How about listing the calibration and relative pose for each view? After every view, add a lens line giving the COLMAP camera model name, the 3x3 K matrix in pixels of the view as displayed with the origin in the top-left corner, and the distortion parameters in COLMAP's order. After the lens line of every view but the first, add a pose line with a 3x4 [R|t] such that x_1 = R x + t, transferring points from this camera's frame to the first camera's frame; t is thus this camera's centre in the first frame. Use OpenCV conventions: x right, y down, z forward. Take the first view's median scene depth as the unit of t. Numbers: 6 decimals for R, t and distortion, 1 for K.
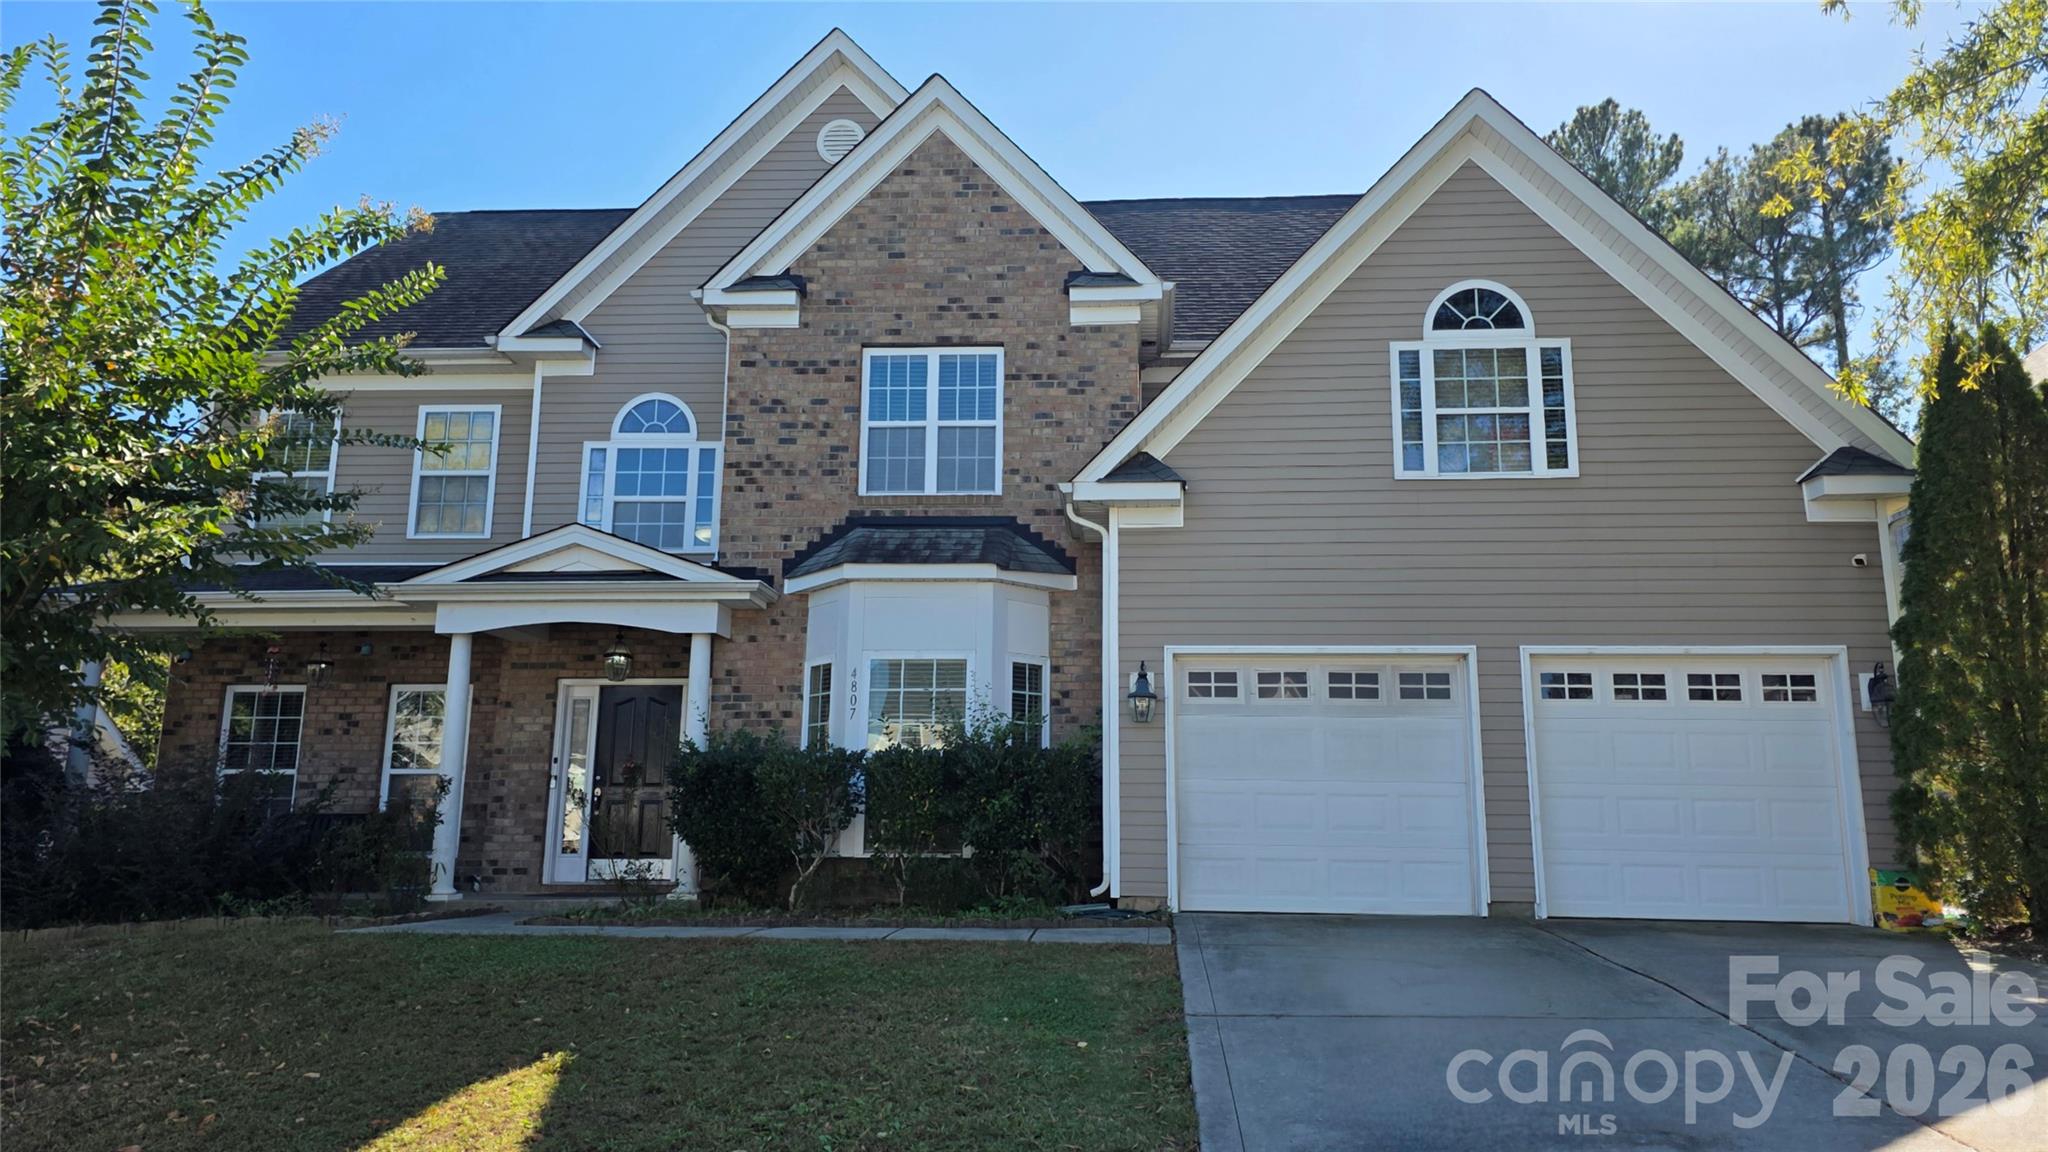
lens RADIAL K [[1391.6, 0, 1026.3], [0, 1391.6, 586.5], [0, 0, 1]] dist [0.054355, -0.036803]
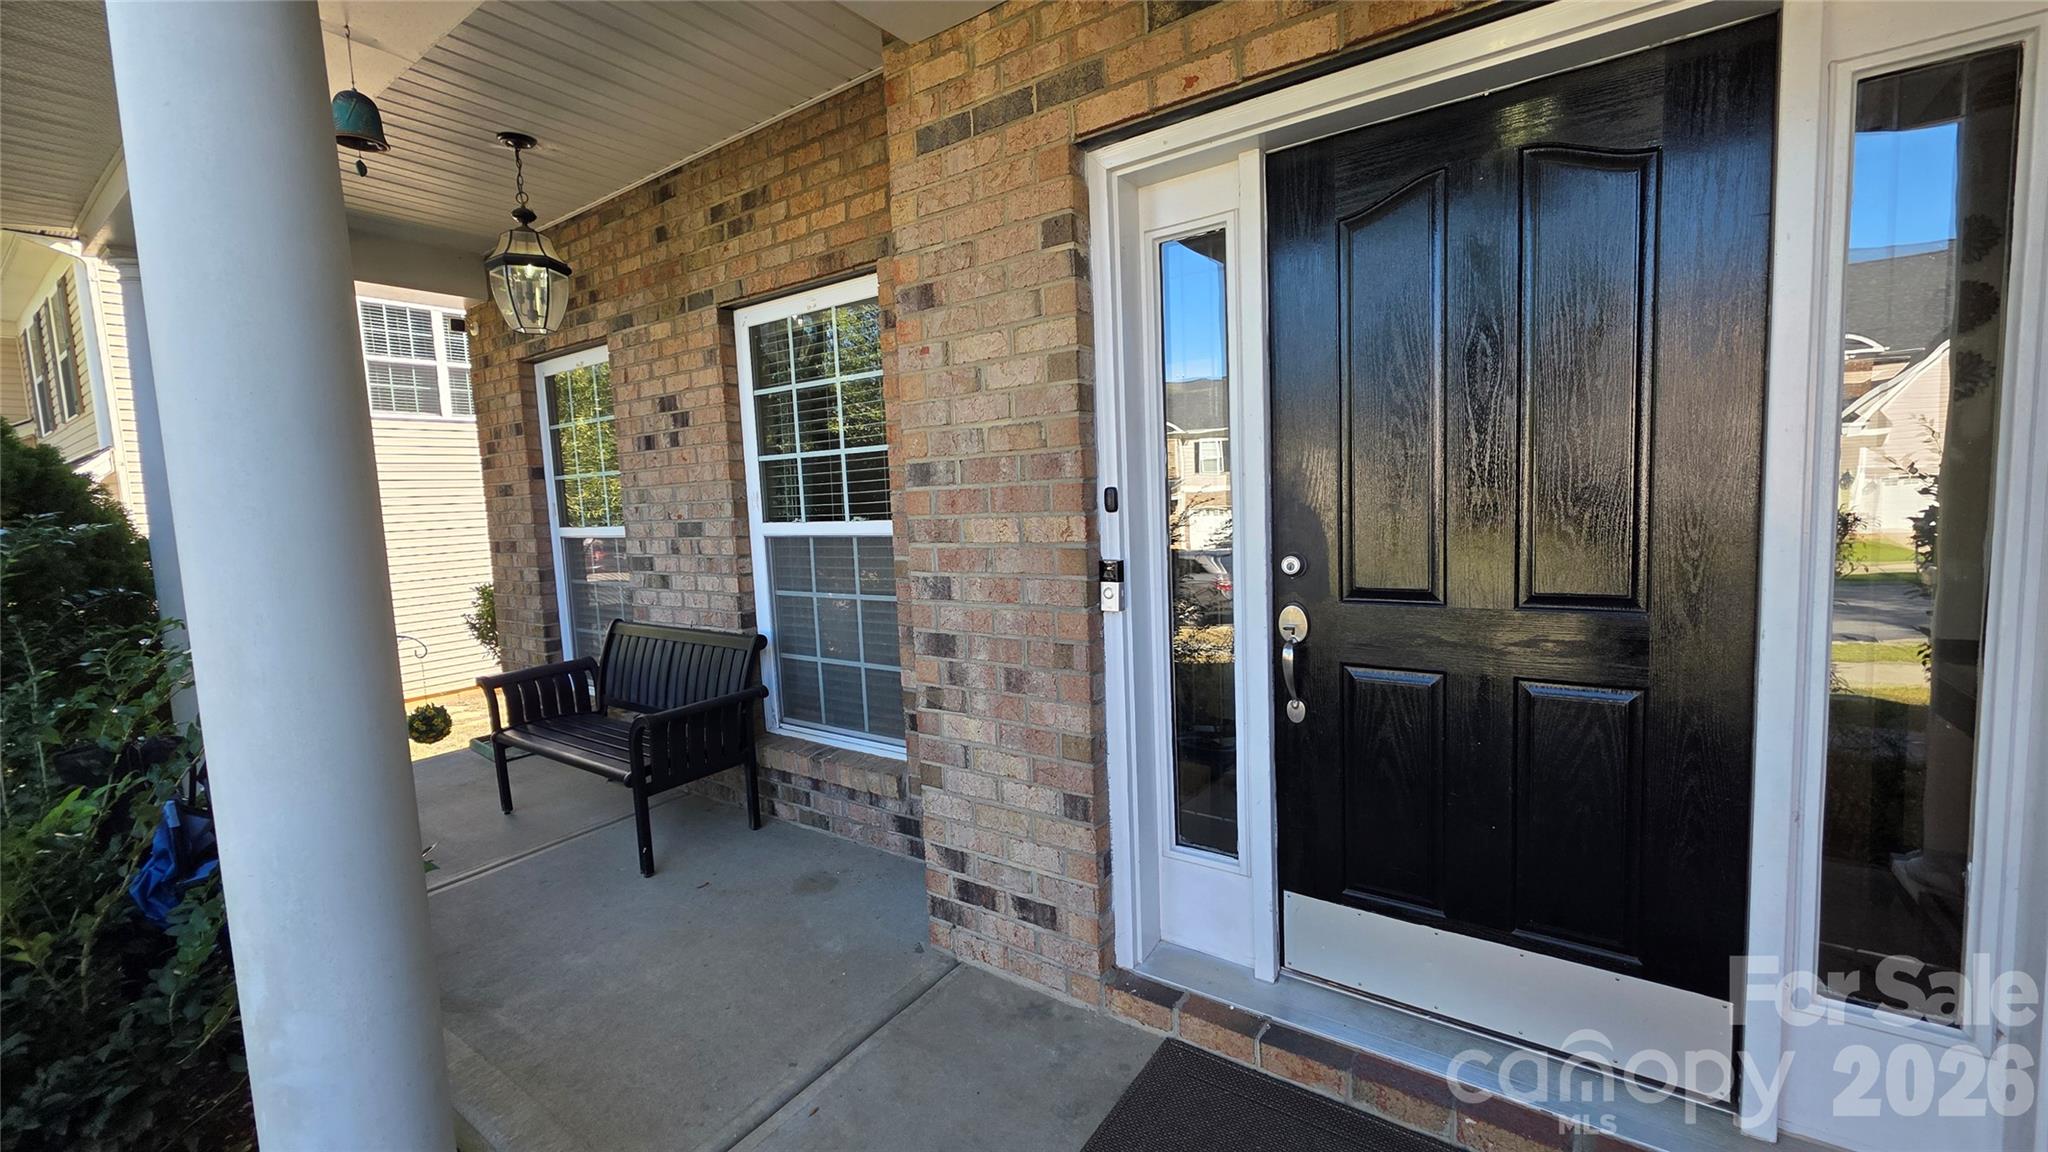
lens RADIAL K [[816.6, 0, 1028.5], [0, 816.6, 566.5], [0, 0, 1]] dist [-0.000795, -0.000305]
pose [[0.855489, 0.001572, -0.517818, -0.277561], [0.152244, 0.955034, 0.254423, 0.097916], [0.494934, -0.296491, 0.816783, 0.881379]]
